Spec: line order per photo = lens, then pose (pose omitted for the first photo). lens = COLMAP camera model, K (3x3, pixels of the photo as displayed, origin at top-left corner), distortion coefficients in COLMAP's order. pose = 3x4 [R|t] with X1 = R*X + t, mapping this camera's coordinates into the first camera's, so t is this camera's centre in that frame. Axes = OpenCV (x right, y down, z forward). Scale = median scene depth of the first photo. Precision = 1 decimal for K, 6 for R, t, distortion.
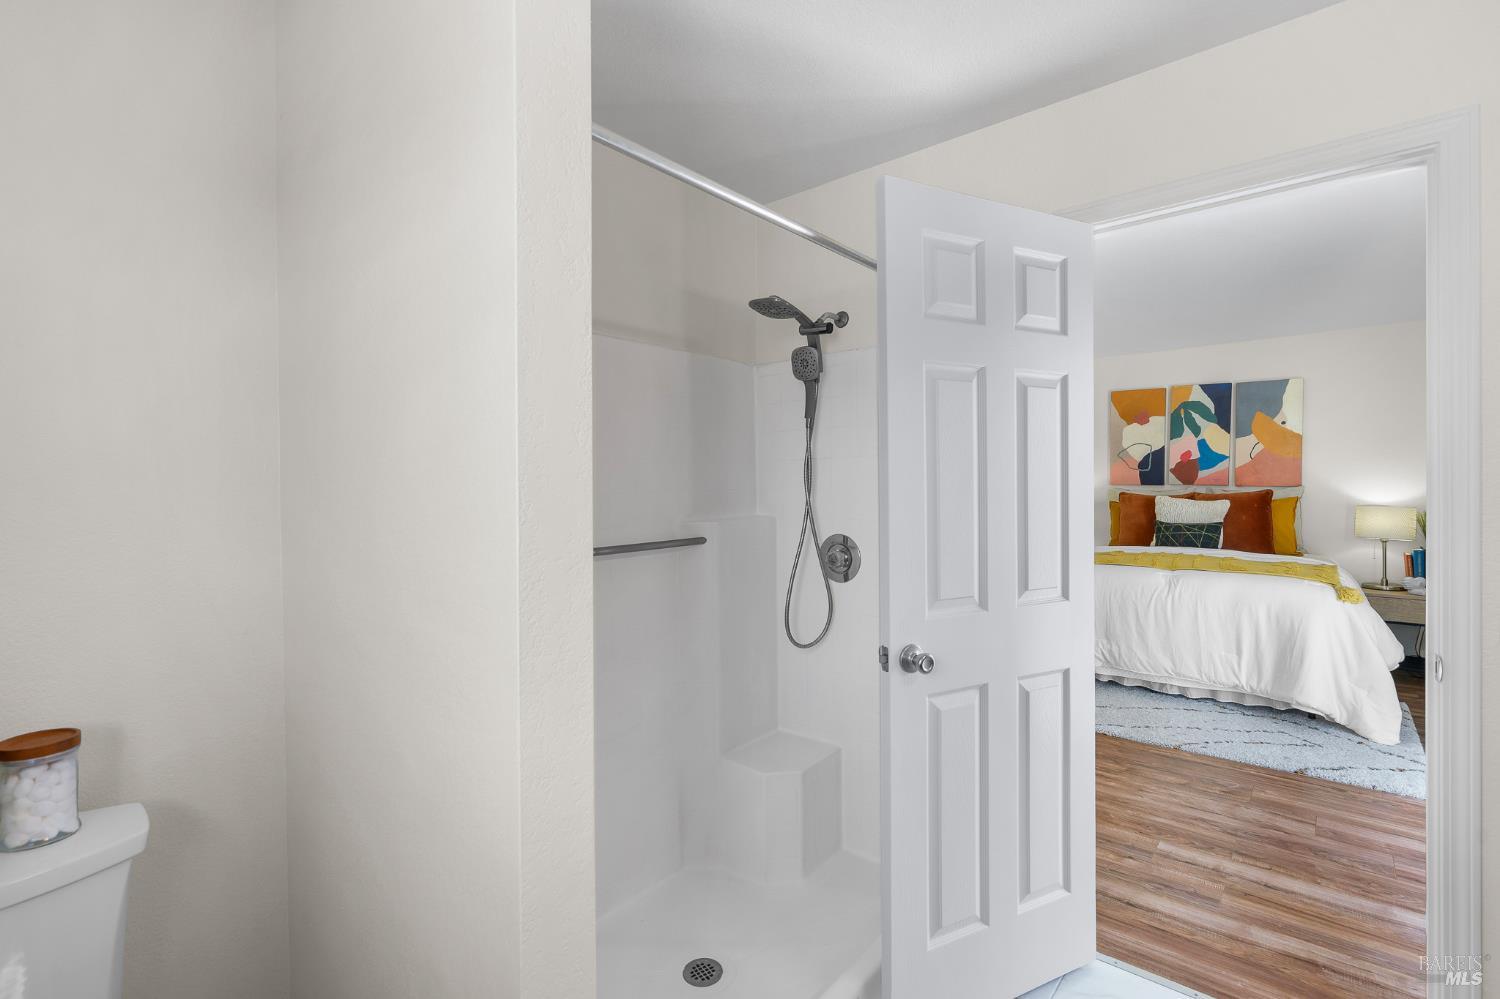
lens RADIAL K [[685.8, 0, 751.5], [0, 685.8, 495.0], [0, 0, 1]] dist [-0.002514, 0.000137]
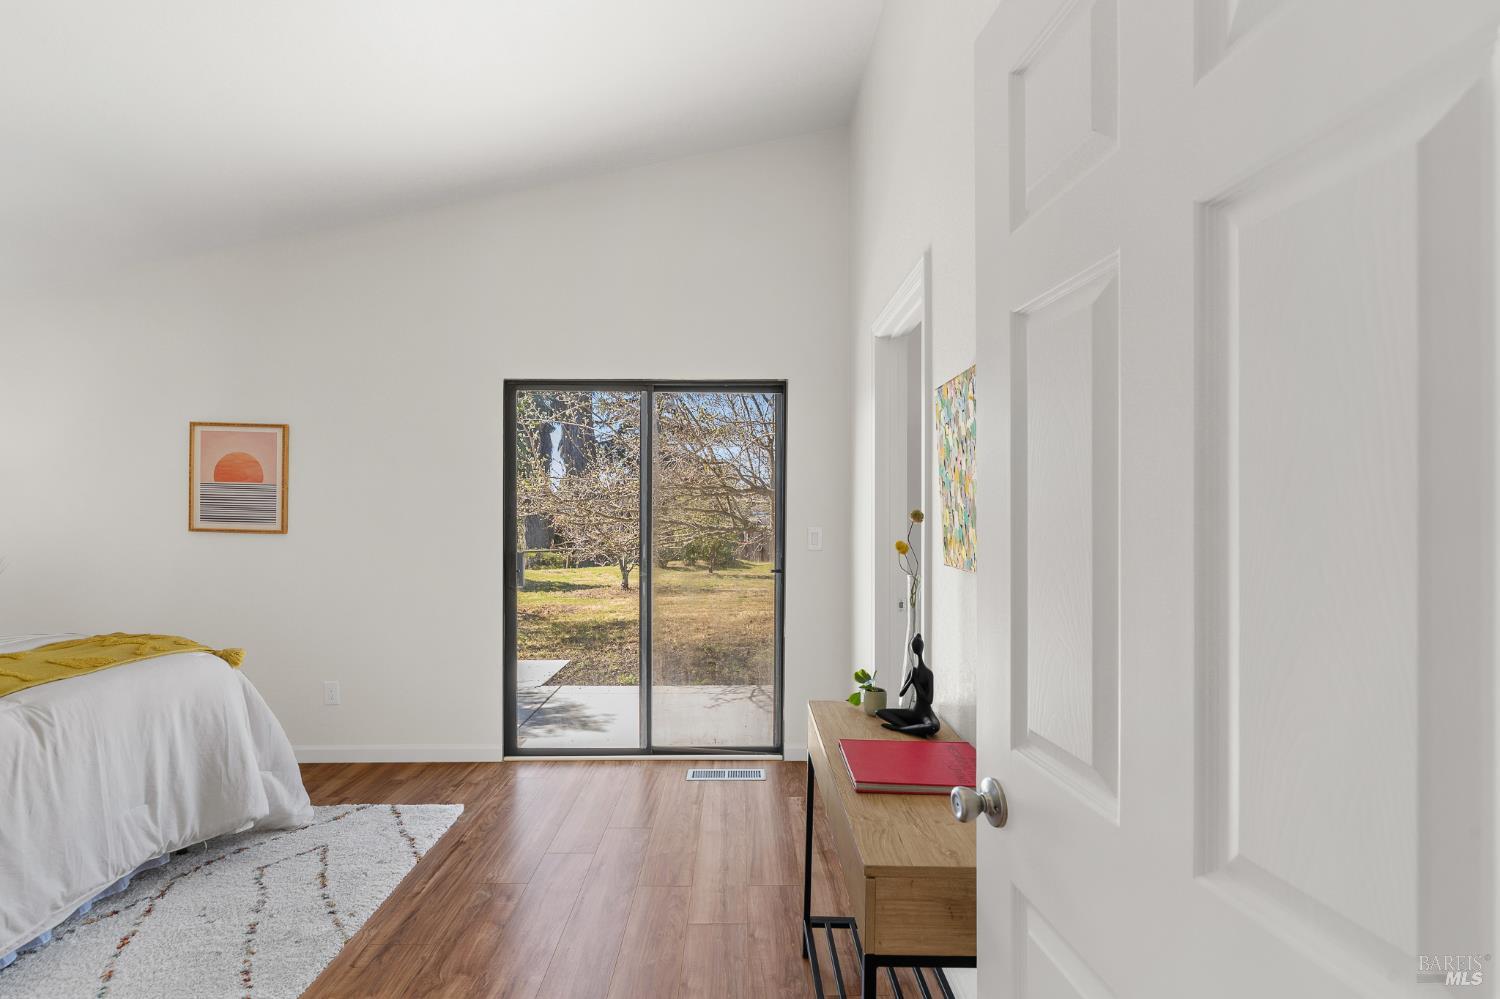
lens RADIAL K [[700.2, 0, 750.0], [0, 700.2, 499.5], [0, 0, 1]] dist [-0.001272, -0.000212]
pose [[-0.656164, 0.008627, 0.754569, -0.085871], [0.013128, 0.999914, -0.000016, -0.020445], [-0.754504, 0.009896, -0.656221, 1.035429]]
